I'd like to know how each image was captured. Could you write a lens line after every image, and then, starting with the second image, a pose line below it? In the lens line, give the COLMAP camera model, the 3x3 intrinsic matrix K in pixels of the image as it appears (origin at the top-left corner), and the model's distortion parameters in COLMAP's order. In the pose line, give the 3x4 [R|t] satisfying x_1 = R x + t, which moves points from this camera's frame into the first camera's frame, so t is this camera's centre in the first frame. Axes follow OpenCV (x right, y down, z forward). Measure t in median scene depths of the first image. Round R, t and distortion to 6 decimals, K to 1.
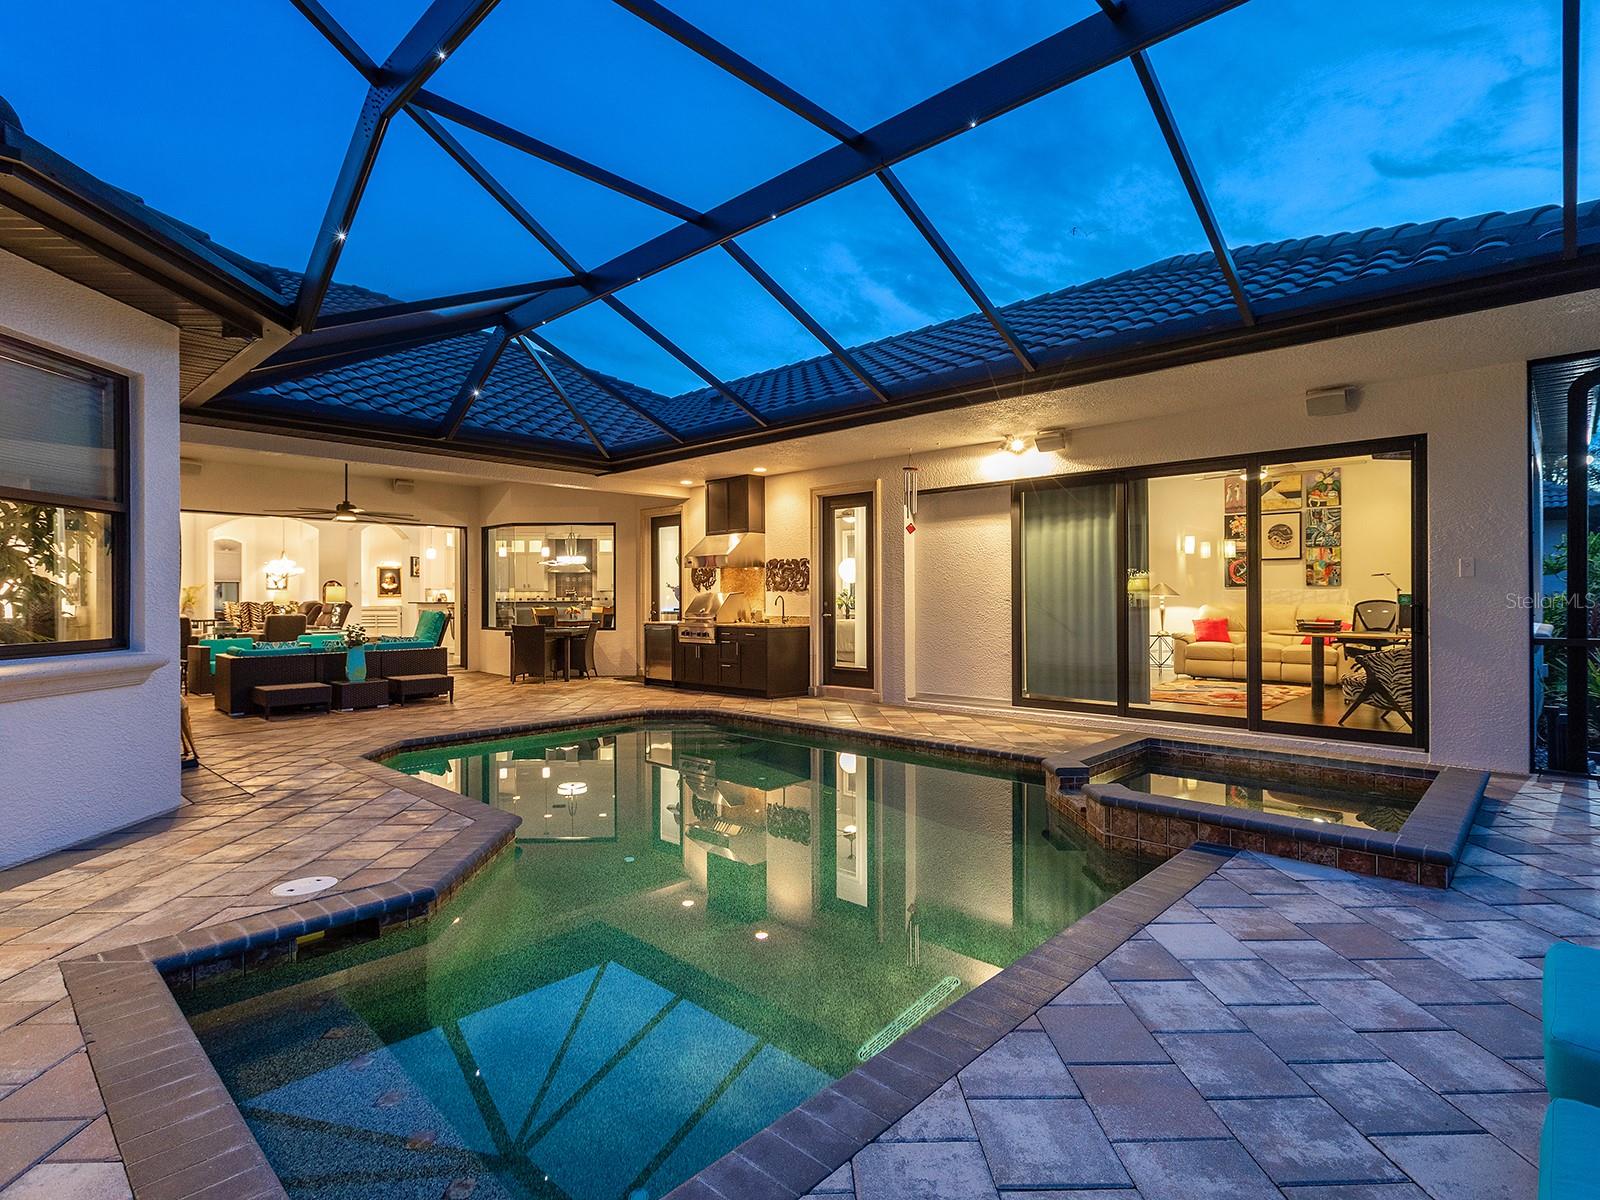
lens RADIAL K [[816.6, 0, 813.9], [0, 816.6, 603.1], [0, 0, 1]] dist [0.004095, -0.001416]
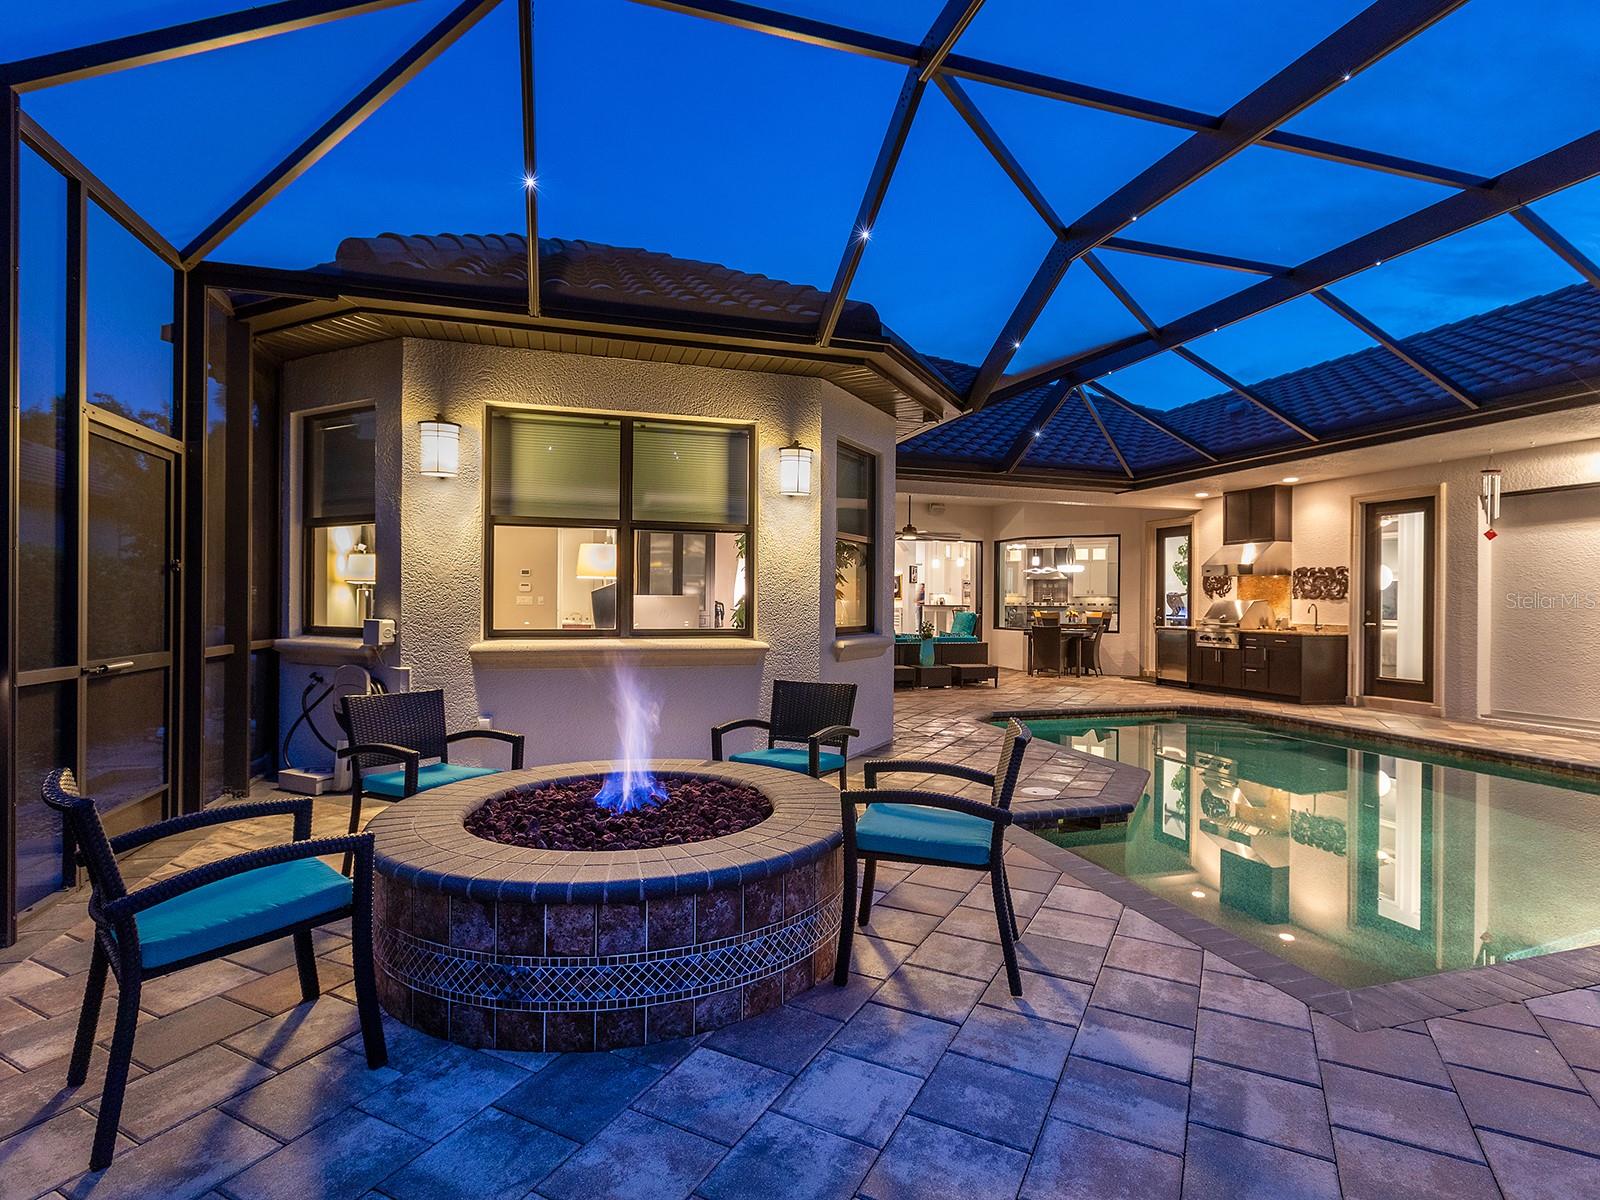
lens RADIAL K [[816.6, 0, 797.5], [0, 816.6, 605.8], [0, 0, 1]] dist [0.004095, -0.001416]
pose [[0.868066, 0.015210, -0.496215, -0.091938], [-0.016568, 0.999861, 0.001664, 0.002291], [0.496172, 0.006776, 0.868198, -0.188609]]
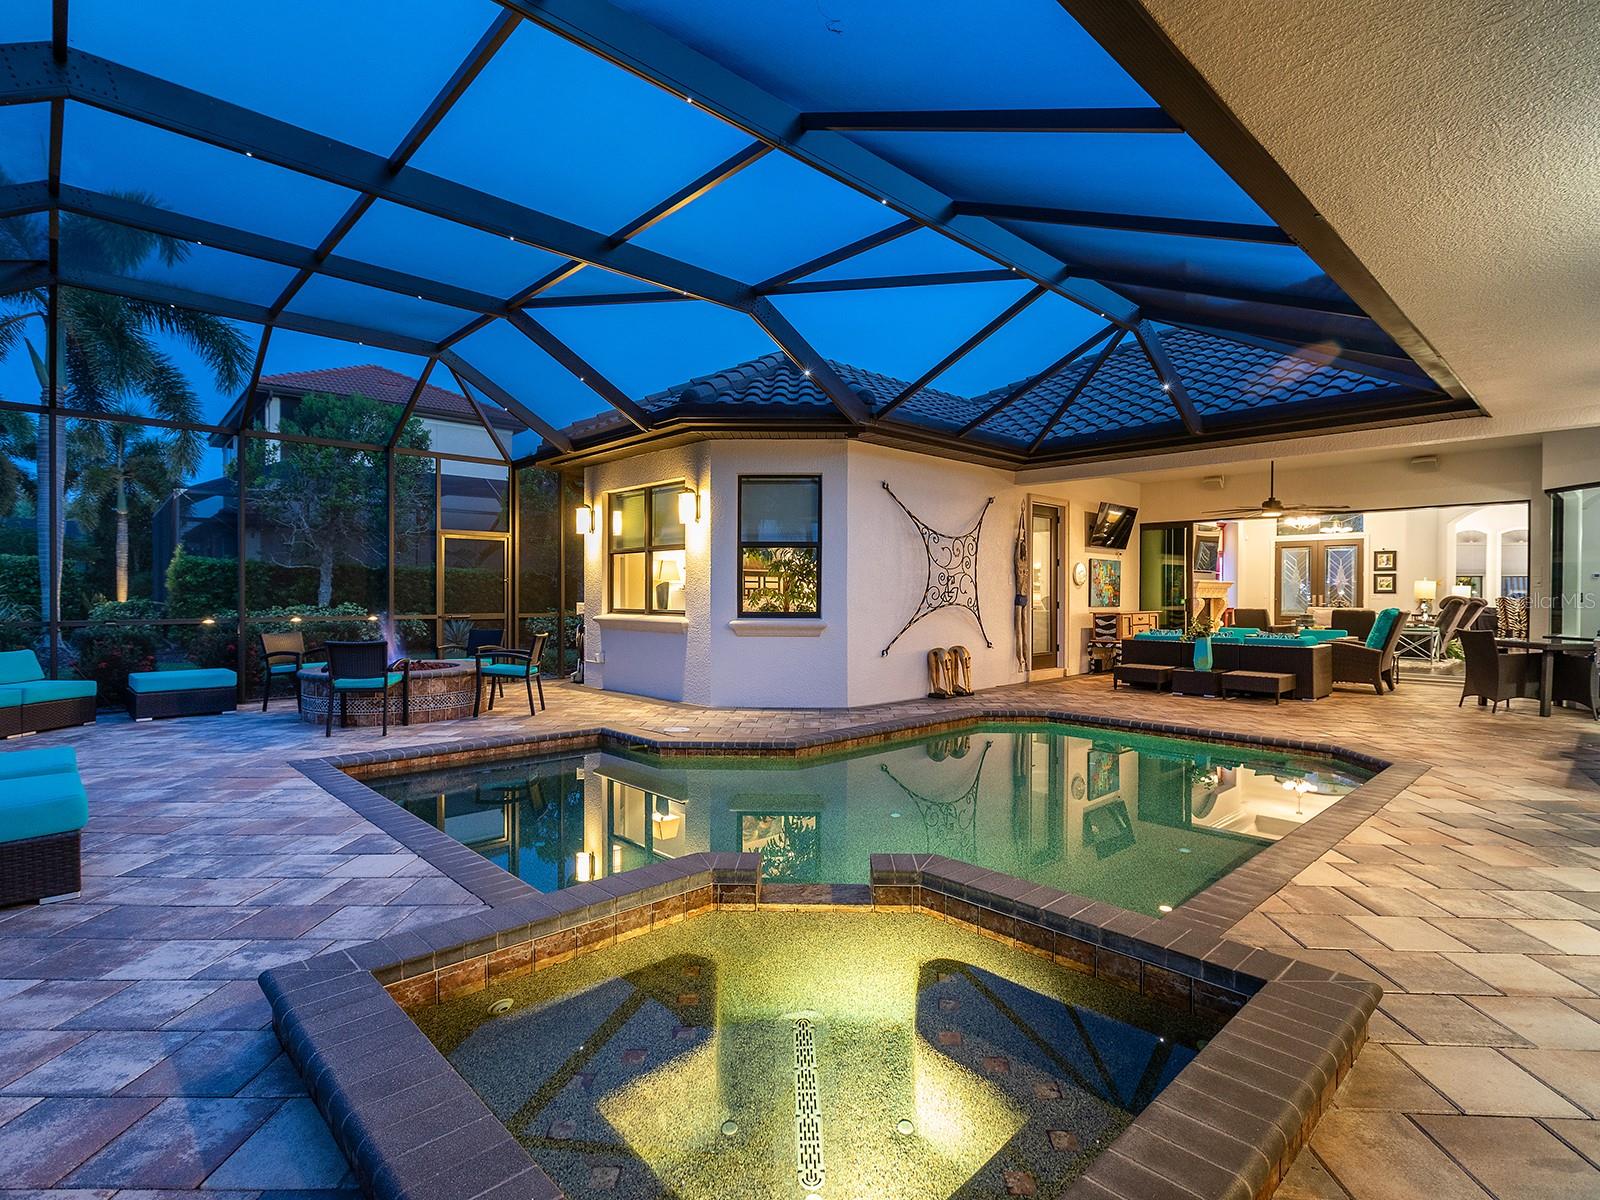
lens RADIAL K [[792.8, 0, 801.0], [0, 792.8, 597.4], [0, 0, 1]] dist [0.006446, 0.001077]
pose [[-0.066572, 0.011568, -0.997715, 0.456241], [-0.010412, 0.999870, 0.012288, -0.006080], [0.997727, 0.011207, -0.066443, 0.481440]]
